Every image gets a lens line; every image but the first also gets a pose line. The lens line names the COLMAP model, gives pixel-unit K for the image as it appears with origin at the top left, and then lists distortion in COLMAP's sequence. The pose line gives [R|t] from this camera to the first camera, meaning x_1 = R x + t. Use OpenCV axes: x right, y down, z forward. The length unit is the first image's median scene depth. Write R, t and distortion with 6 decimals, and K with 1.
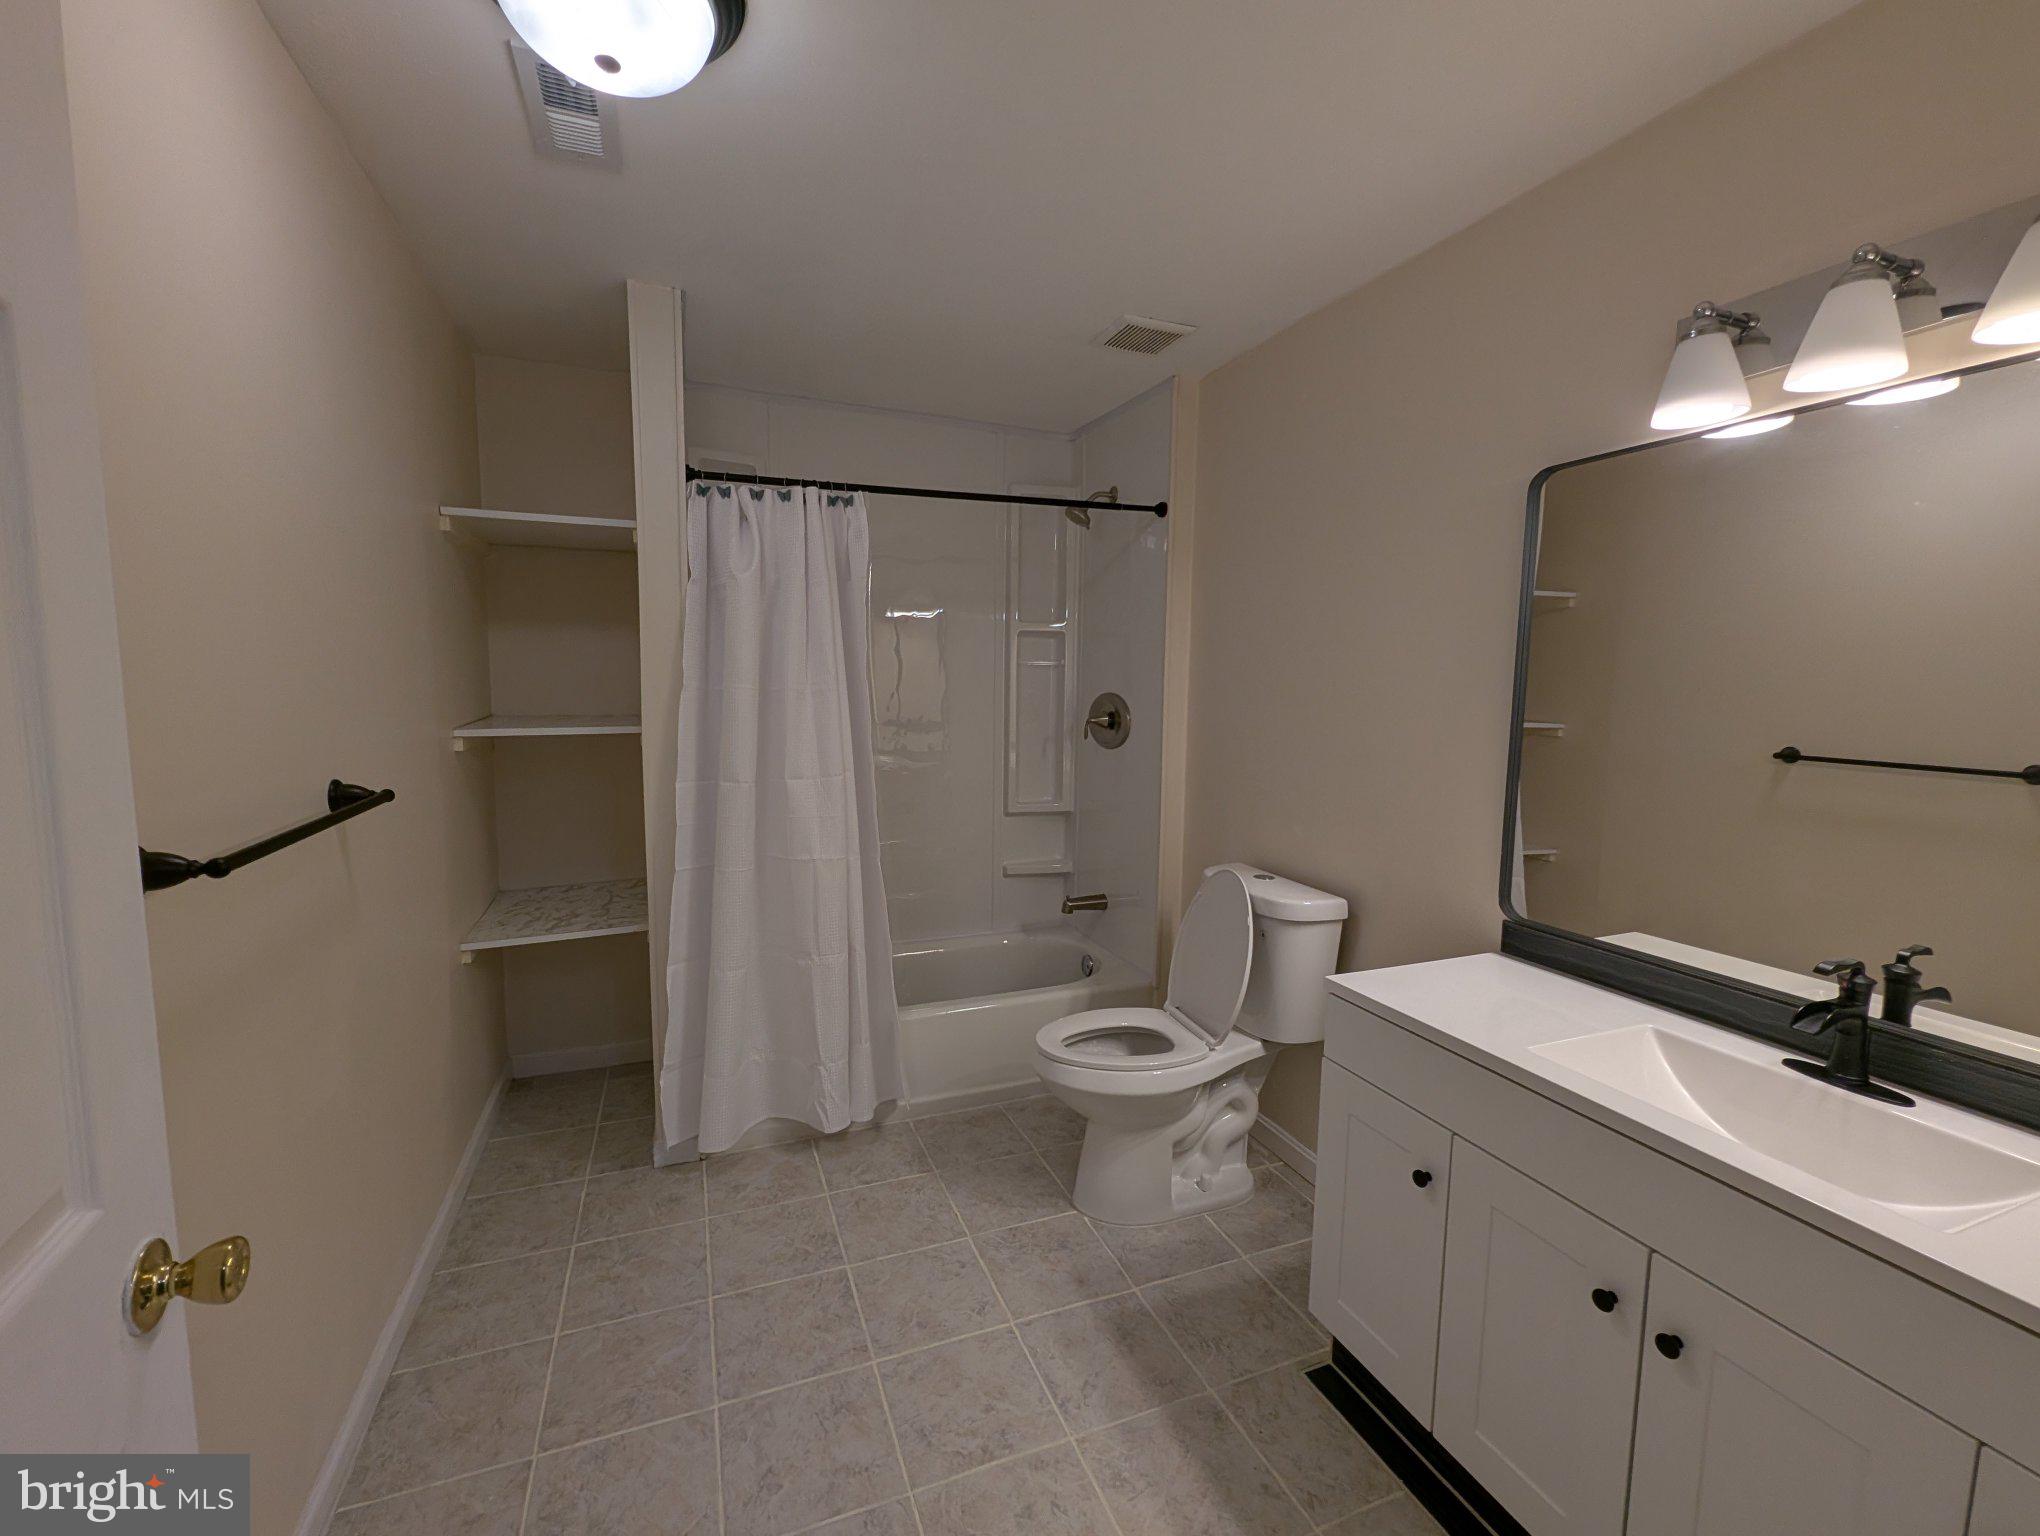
lens RADIAL K [[843.4, 0, 1017.8], [0, 843.4, 770.1], [0, 0, 1]] dist [0.003025, -0.002590]
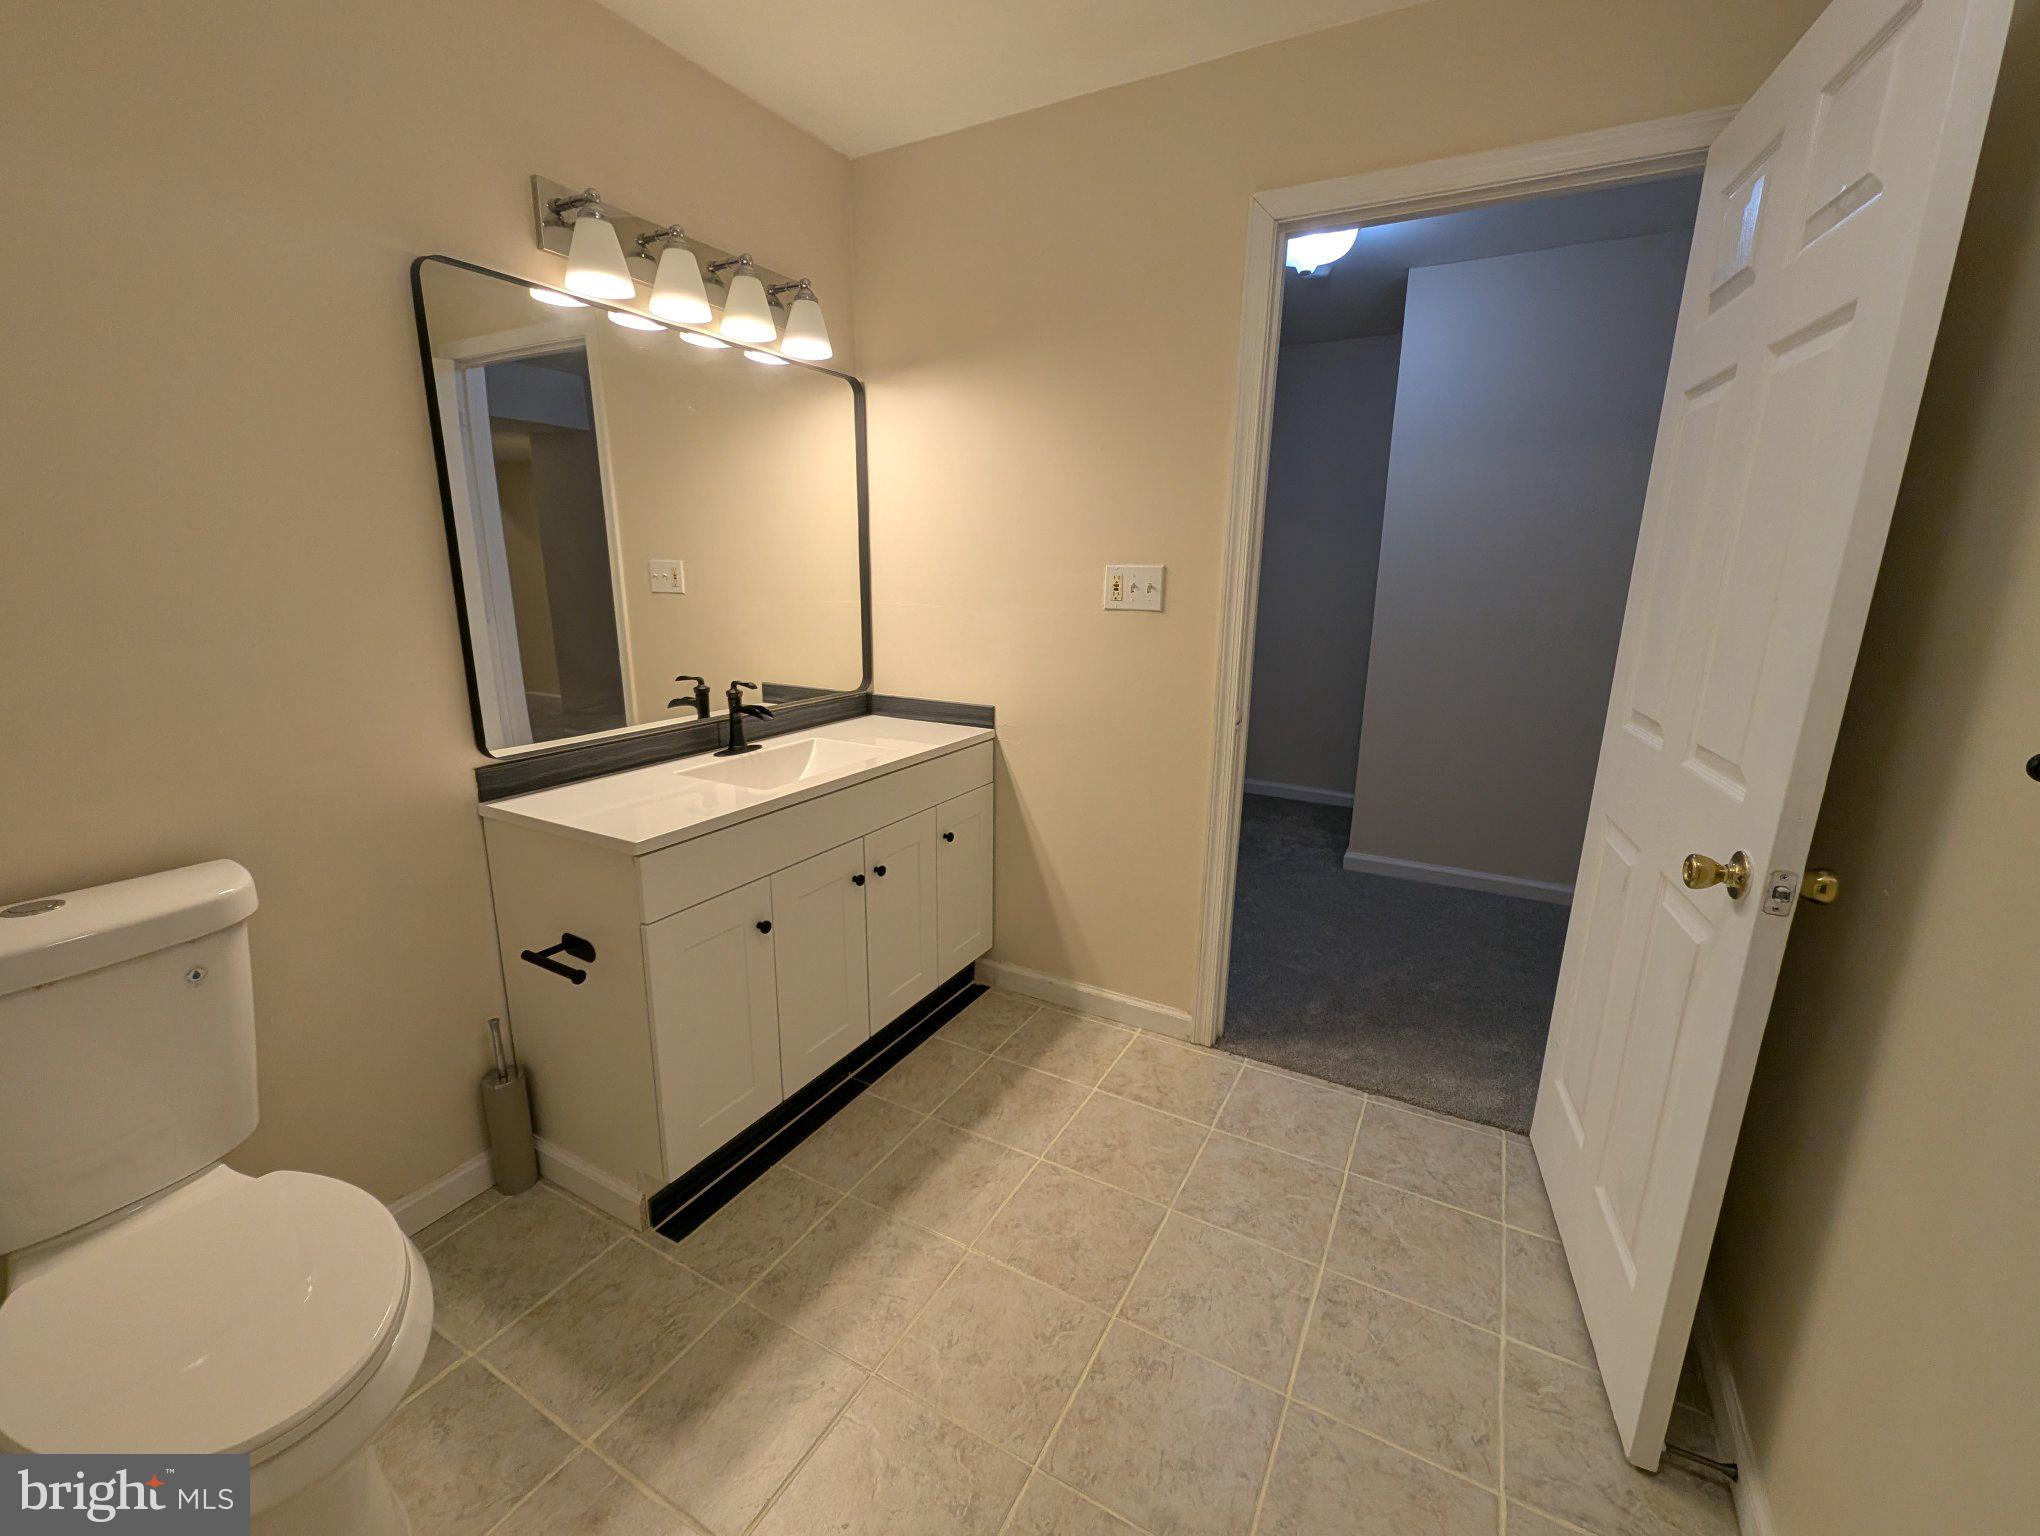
lens RADIAL K [[843.4, 0, 1021.8], [0, 843.4, 768.4], [0, 0, 1]] dist [0.003025, -0.002590]
pose [[-0.631934, -0.207302, 0.746783, -0.584350], [0.053046, 0.949735, 0.308528, -0.089347], [-0.773204, 0.234583, -0.589174, 1.280836]]
